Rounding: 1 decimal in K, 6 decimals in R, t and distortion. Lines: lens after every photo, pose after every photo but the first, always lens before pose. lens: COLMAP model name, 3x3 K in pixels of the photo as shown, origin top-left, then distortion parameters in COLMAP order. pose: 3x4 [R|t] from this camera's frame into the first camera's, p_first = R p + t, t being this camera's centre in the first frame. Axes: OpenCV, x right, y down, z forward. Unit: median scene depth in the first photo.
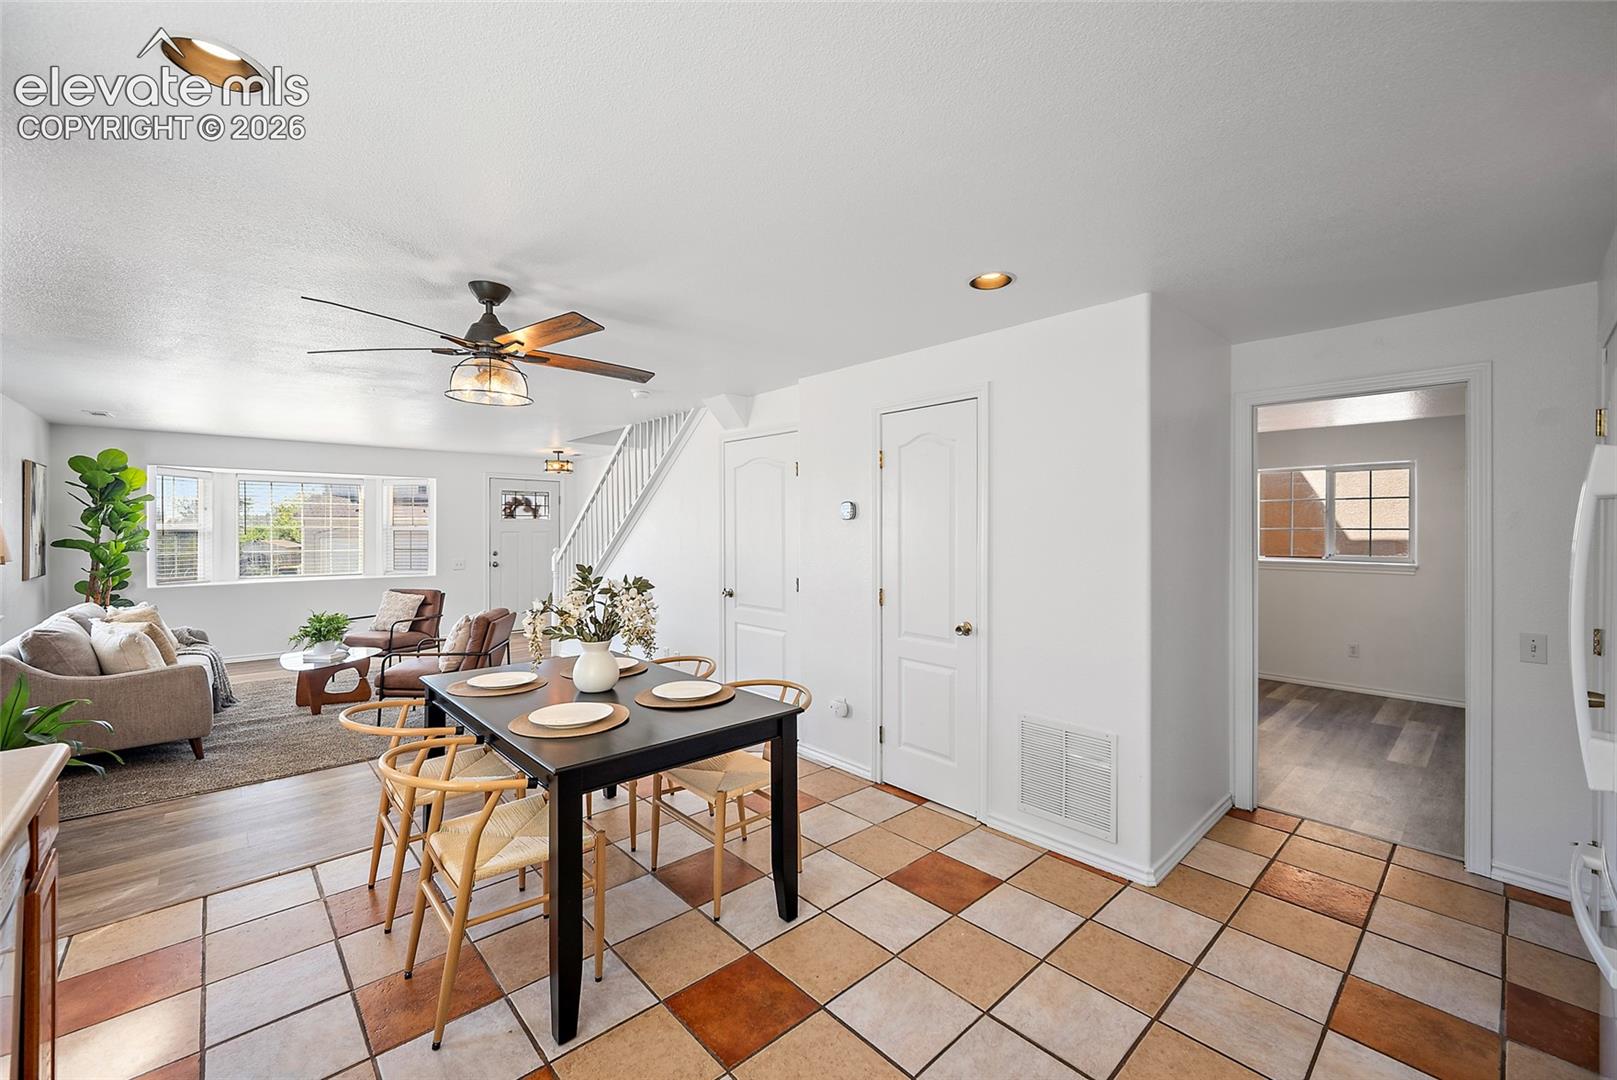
lens RADIAL K [[633.4, 0, 810.3], [0, 633.4, 528.3], [0, 0, 1]] dist [-0.005358, 0.000720]
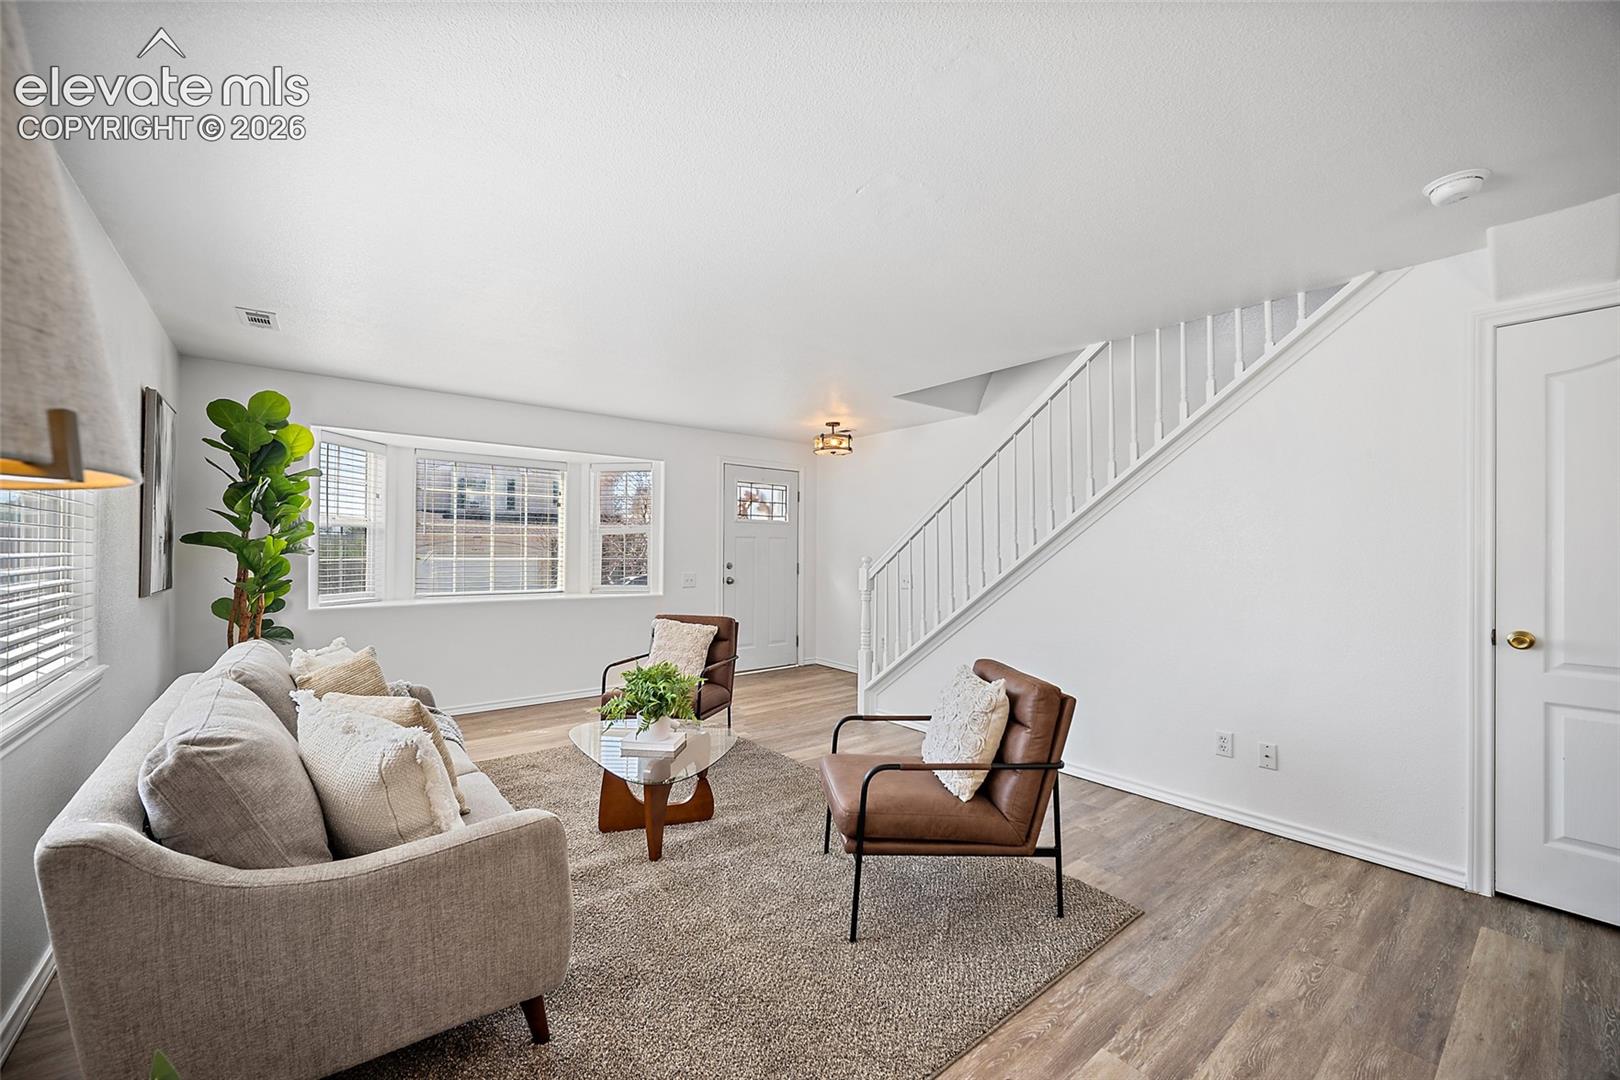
lens RADIAL K [[634.6, 0, 807.3], [0, 634.6, 547.7], [0, 0, 1]] dist [-0.005358, 0.000720]
pose [[0.997004, 0.005585, -0.077149, -0.514802], [-0.006041, 0.999966, -0.005680, 0.032406], [0.077115, 0.006129, 0.997003, 0.405030]]
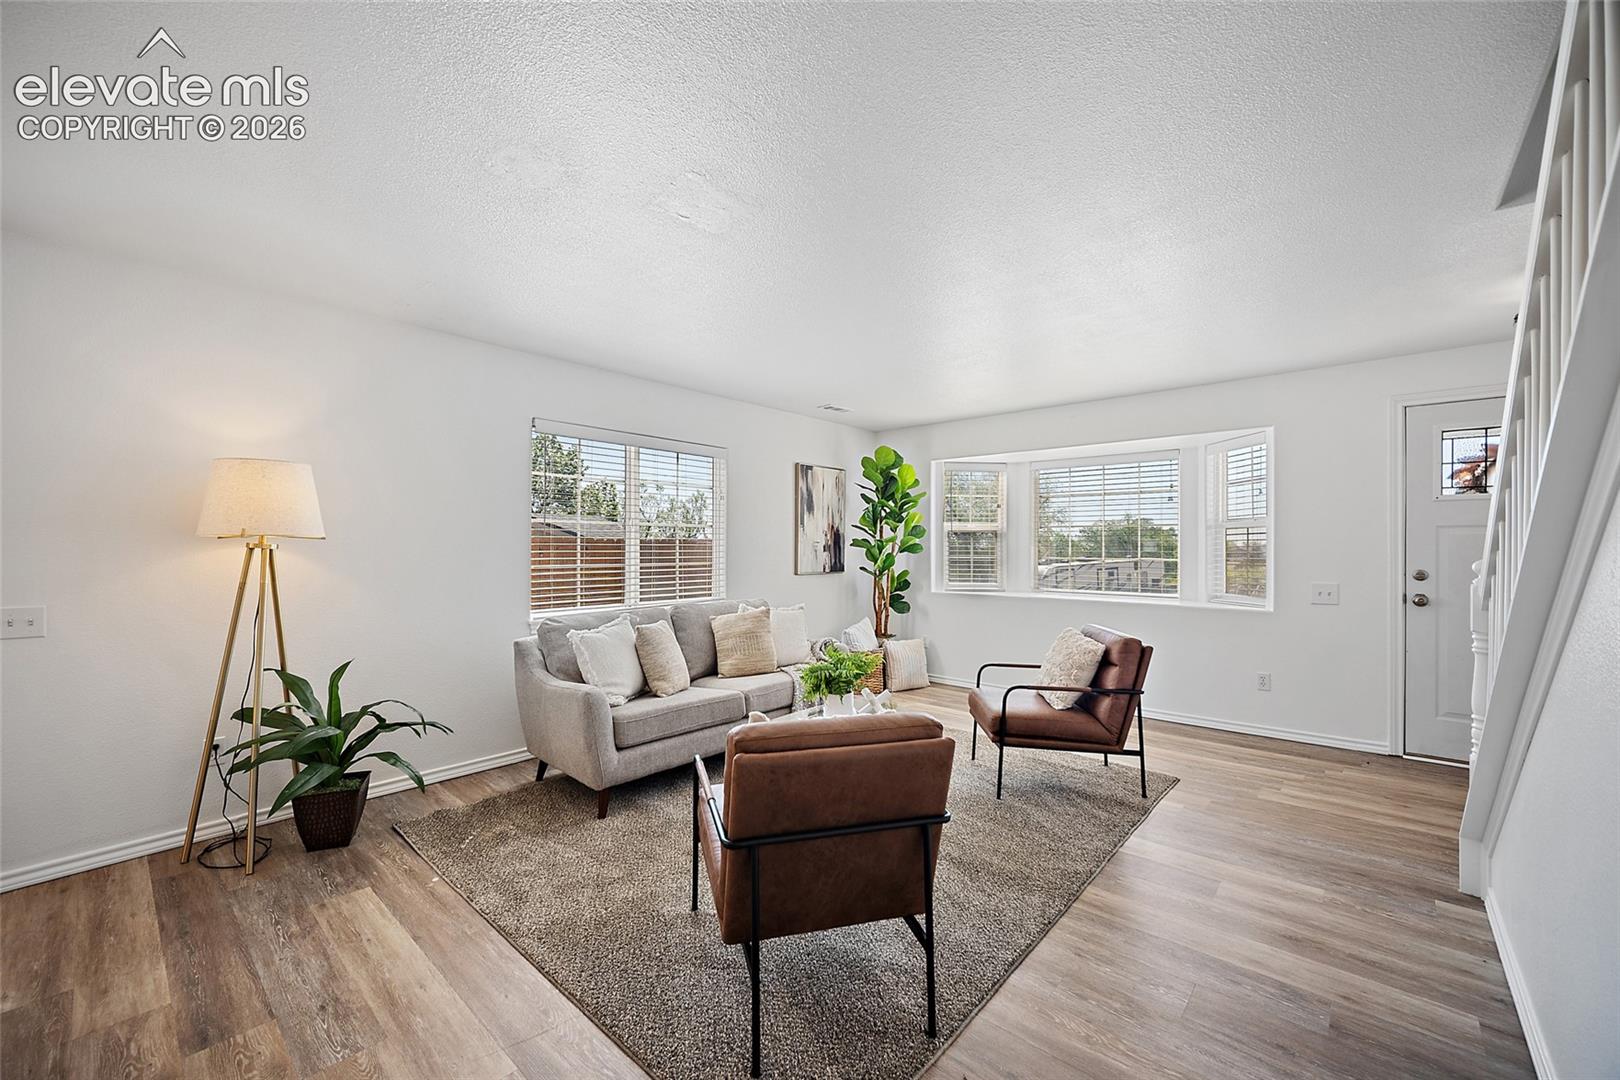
lens RADIAL K [[634.6, 0, 782.2], [0, 634.6, 548.8], [0, 0, 1]] dist [-0.005358, 0.000720]
pose [[0.076482, 0.002048, -0.997069, -0.139844], [-0.002506, 0.999995, 0.001862, 0.031490], [0.997068, 0.002356, 0.076486, 0.768683]]
